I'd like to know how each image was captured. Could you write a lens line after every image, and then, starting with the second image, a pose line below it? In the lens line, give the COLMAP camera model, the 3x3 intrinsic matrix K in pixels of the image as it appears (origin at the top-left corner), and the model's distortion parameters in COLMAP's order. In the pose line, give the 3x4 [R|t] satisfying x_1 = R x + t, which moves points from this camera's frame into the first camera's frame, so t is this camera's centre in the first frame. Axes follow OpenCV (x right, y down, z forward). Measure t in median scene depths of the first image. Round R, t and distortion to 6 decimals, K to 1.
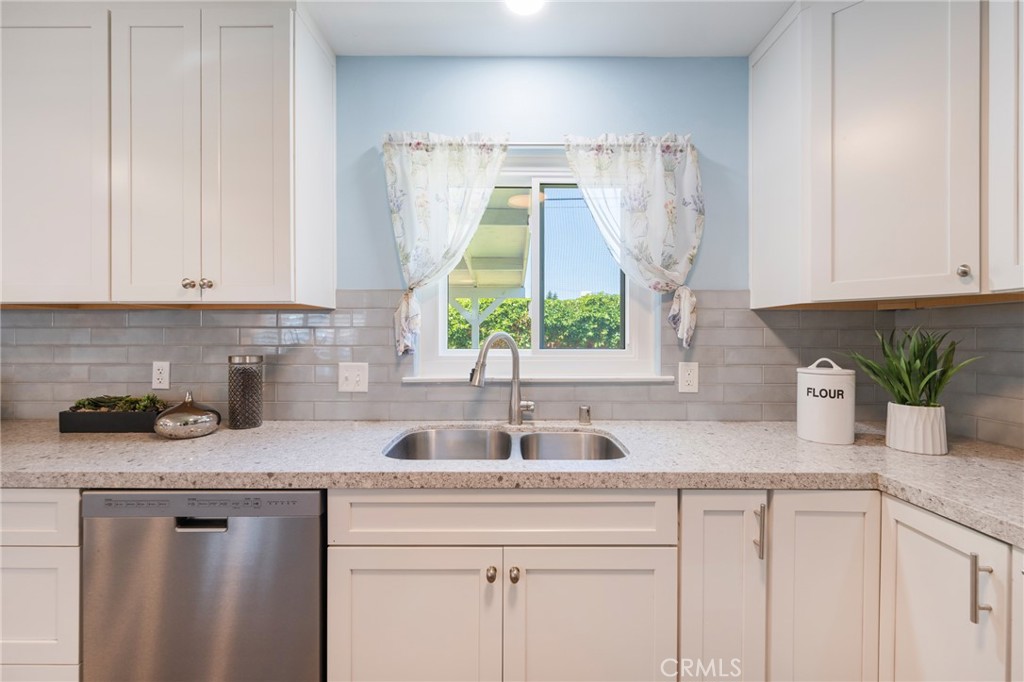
lens RADIAL K [[414.7, 0, 514.3], [0, 414.7, 336.1], [0, 0, 1]] dist [0.000255, -0.000923]
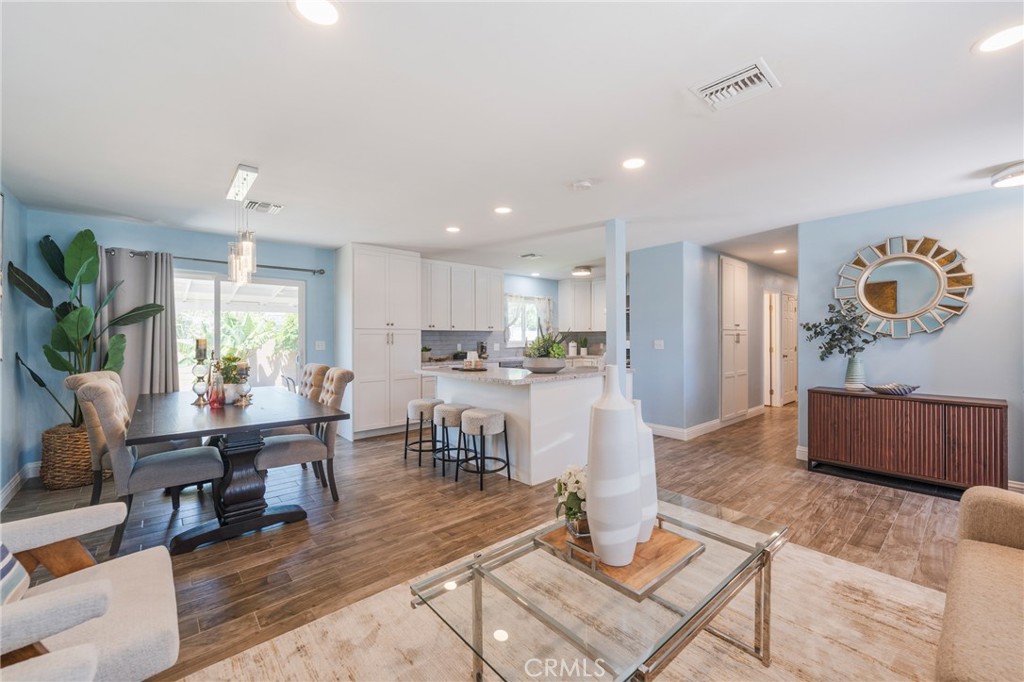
lens RADIAL K [[414.7, 0, 520.5], [0, 414.7, 338.7], [0, 0, 1]] dist [0.000255, -0.000923]
pose [[0.742793, -0.004268, 0.669507, -3.246497], [0.002284, 0.999990, 0.003841, -0.005065], [-0.669517, -0.001324, 0.742796, -2.495267]]
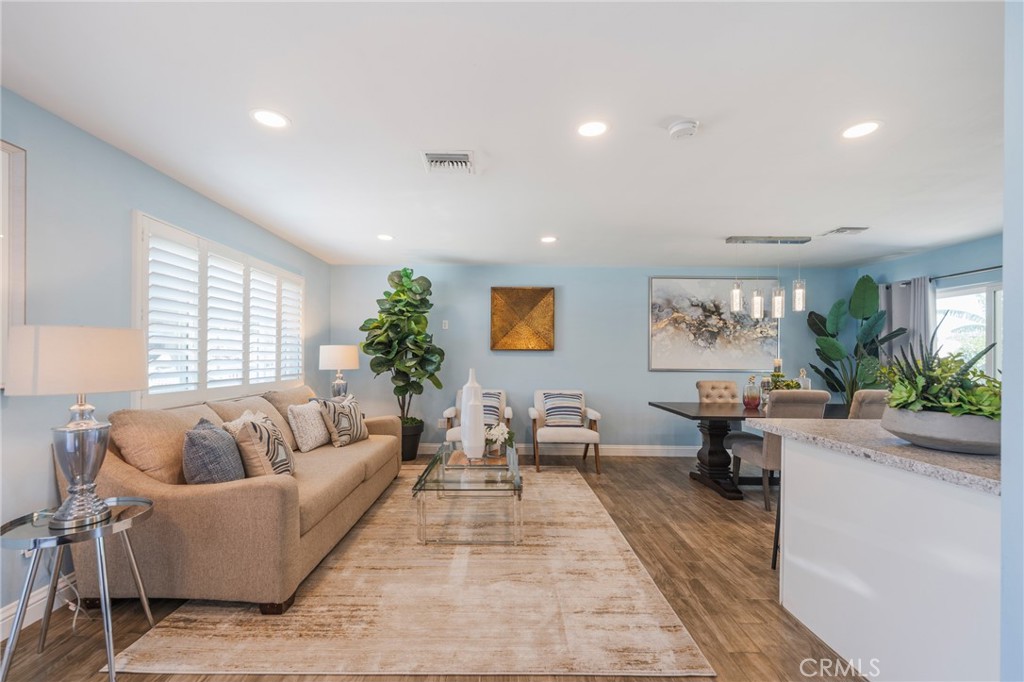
lens RADIAL K [[414.7, 0, 499.0], [0, 414.7, 355.6], [0, 0, 1]] dist [0.000255, -0.000923]
pose [[0.002156, -0.003589, -0.999991, -0.441479], [-0.007488, 0.999965, -0.003605, 0.000250], [0.999970, 0.007496, 0.002129, -1.821450]]
